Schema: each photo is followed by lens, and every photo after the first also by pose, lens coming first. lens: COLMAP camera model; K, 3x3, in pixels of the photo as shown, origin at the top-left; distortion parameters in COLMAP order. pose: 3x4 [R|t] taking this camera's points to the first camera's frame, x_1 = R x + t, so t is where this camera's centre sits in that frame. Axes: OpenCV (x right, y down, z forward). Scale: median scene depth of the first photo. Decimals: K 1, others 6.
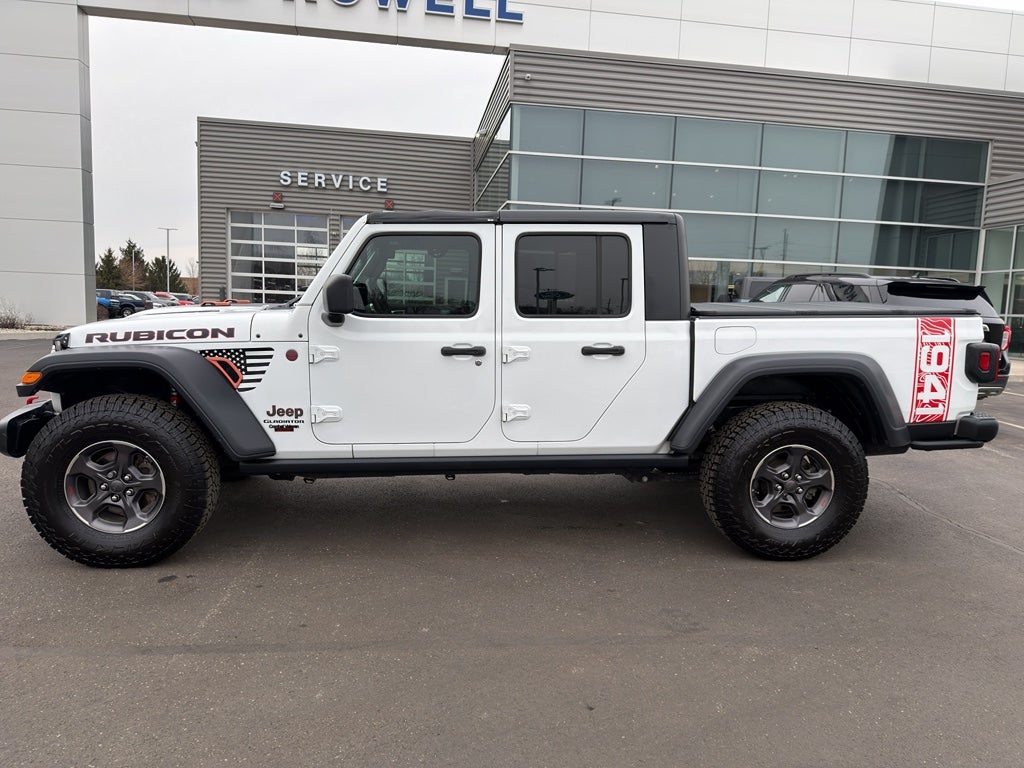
lens RADIAL K [[693.7, 0, 512.7], [0, 693.7, 389.0], [0, 0, 1]] dist [0.176767, -0.308943]
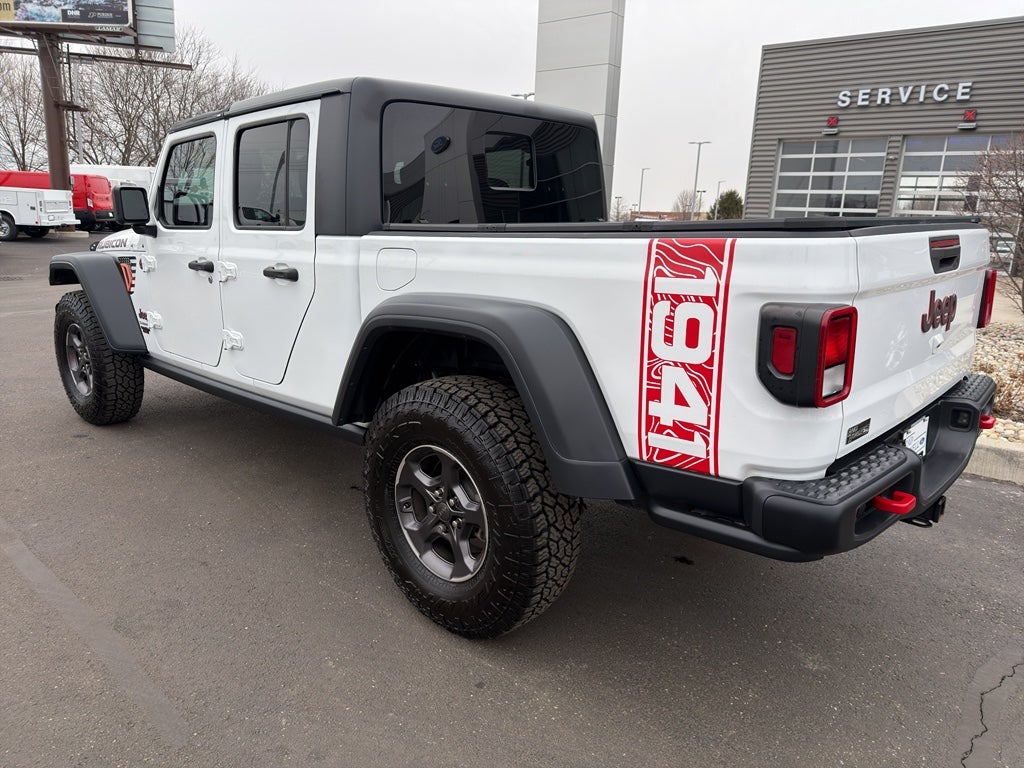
lens RADIAL K [[709.0, 0, 512.1], [0, 709.0, 393.1], [0, 0, 1]] dist [-0.003943, -0.004717]
pose [[0.677454, 0.168002, -0.716123, 0.870931], [-0.102985, 0.985642, 0.133807, -0.054737], [0.728320, -0.016898, 0.685029, 0.631259]]
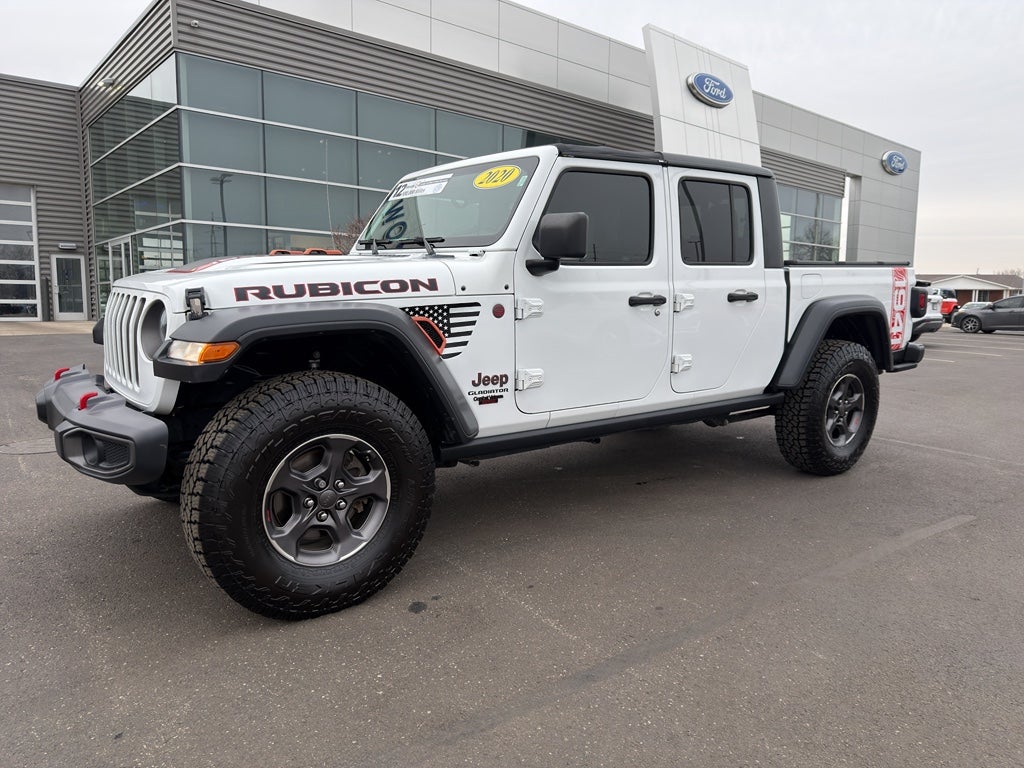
lens RADIAL K [[693.7, 0, 512.7], [0, 693.7, 389.0], [0, 0, 1]] dist [0.176767, -0.308943]
pose [[0.854810, -0.087730, 0.511472, -0.684919], [0.078483, 0.996125, 0.039693, 0.011982], [-0.512972, 0.006211, 0.858383, 0.267900]]
